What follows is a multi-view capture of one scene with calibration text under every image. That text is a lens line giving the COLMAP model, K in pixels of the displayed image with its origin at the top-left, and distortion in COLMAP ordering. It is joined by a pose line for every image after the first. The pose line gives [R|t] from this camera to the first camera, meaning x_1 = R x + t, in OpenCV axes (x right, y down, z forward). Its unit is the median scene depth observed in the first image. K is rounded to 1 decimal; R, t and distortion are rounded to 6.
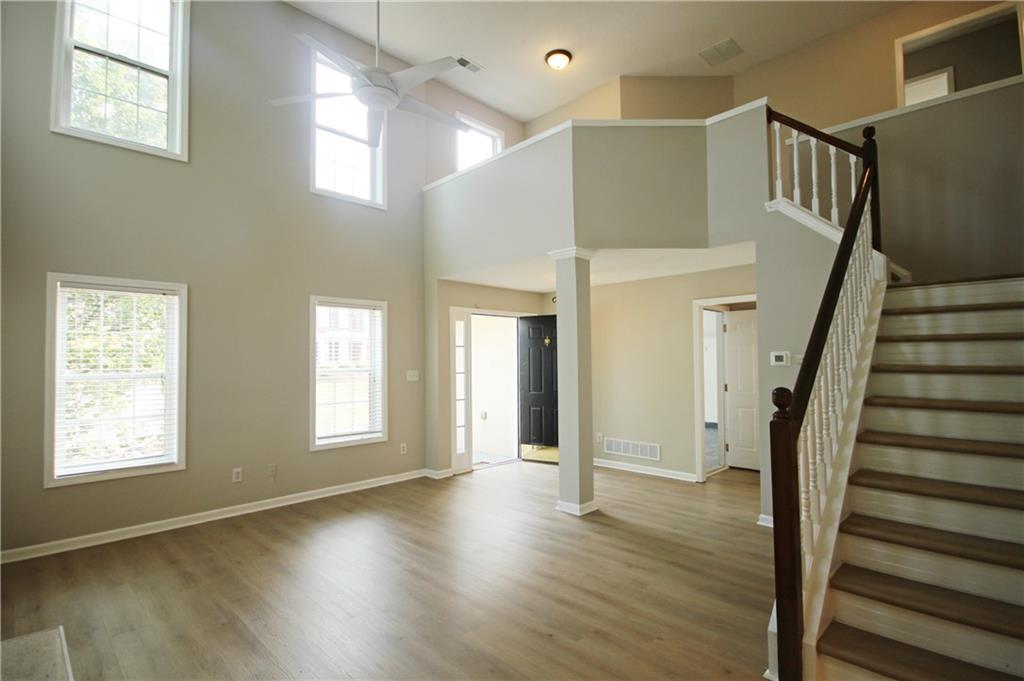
lens RADIAL K [[485.2, 0, 517.2], [0, 485.2, 341.9], [0, 0, 1]] dist [0.014454, -0.001157]
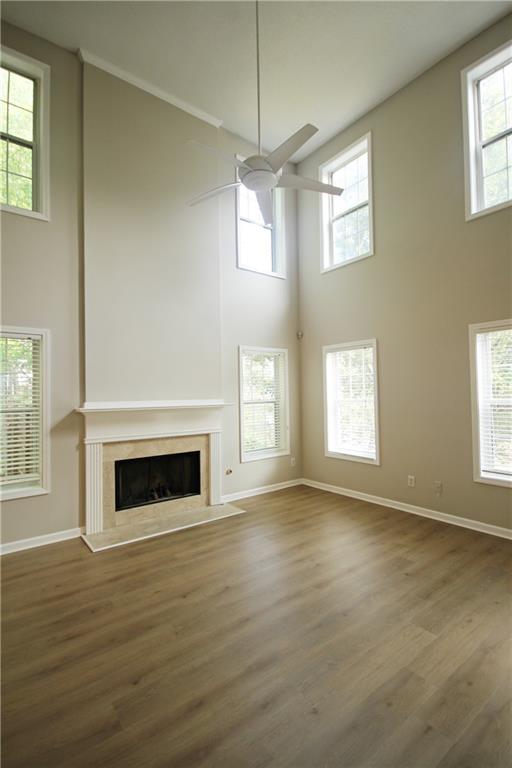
lens RADIAL K [[361.1, 0, 252.5], [0, 361.1, 385.3], [0, 0, 1]] dist [0.003838, -0.002312]
pose [[-0.135460, -0.008388, -0.990747, 0.441239], [0.056837, 0.998252, -0.016223, 0.017513], [0.989151, -0.058509, -0.134746, 0.789710]]
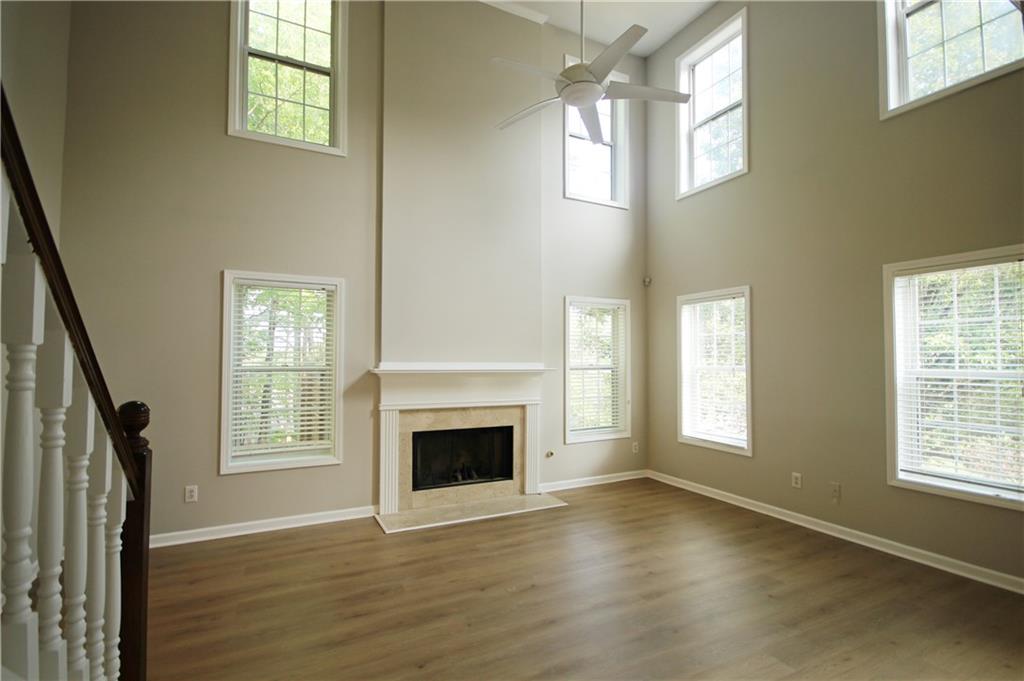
lens RADIAL K [[485.2, 0, 510.6], [0, 485.2, 343.8], [0, 0, 1]] dist [0.014454, -0.001157]
pose [[-0.316436, -0.018473, -0.948434, 0.512792], [0.038004, 0.998761, -0.032133, 0.025637], [0.947852, -0.046213, -0.315342, 0.850867]]
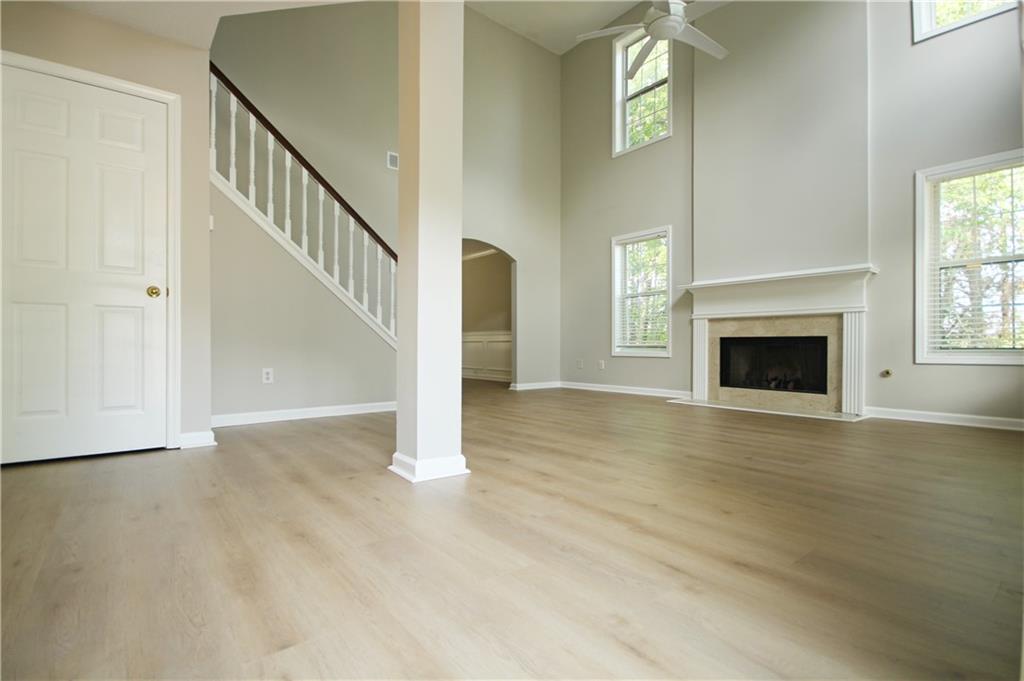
lens RADIAL K [[485.2, 0, 516.6], [0, 485.2, 345.6], [0, 0, 1]] dist [0.014454, -0.001157]
pose [[-0.994020, 0.008393, 0.108878, -0.033681], [0.003555, 0.999001, -0.044553, 0.250104], [-0.109143, -0.043900, -0.993056, 1.620209]]
